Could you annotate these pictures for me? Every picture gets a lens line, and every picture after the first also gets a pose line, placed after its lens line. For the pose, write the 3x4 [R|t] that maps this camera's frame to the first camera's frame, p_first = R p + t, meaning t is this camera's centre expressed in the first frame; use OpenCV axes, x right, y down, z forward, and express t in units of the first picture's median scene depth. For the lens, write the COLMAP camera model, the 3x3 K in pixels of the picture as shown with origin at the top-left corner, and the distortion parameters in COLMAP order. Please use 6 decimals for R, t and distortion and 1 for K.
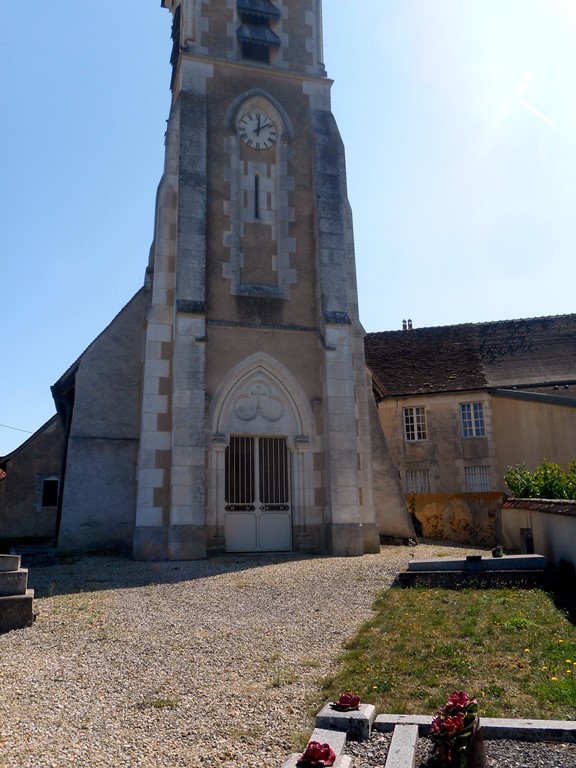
lens RADIAL K [[673.5, 0, 288.0], [0, 673.5, 384.0], [0, 0, 1]] dist [-0.001733, 0.007549]
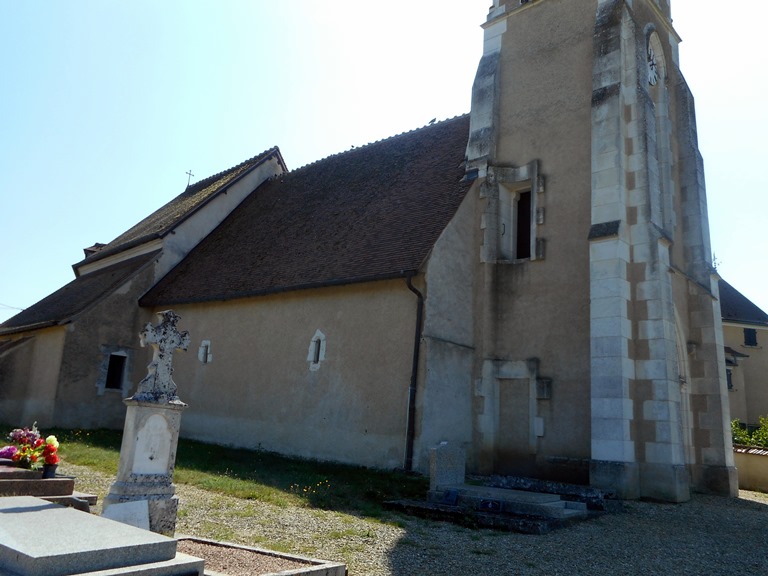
lens RADIAL K [[634.1, 0, 384.0], [0, 634.1, 288.0], [0, 0, 1]] dist [0.012821, -0.000926]
pose [[0.838949, 0.186149, 0.511383, -0.759046], [-0.191293, 0.980586, -0.043118, 0.062825], [-0.509482, -0.061650, 0.858270, 0.348393]]
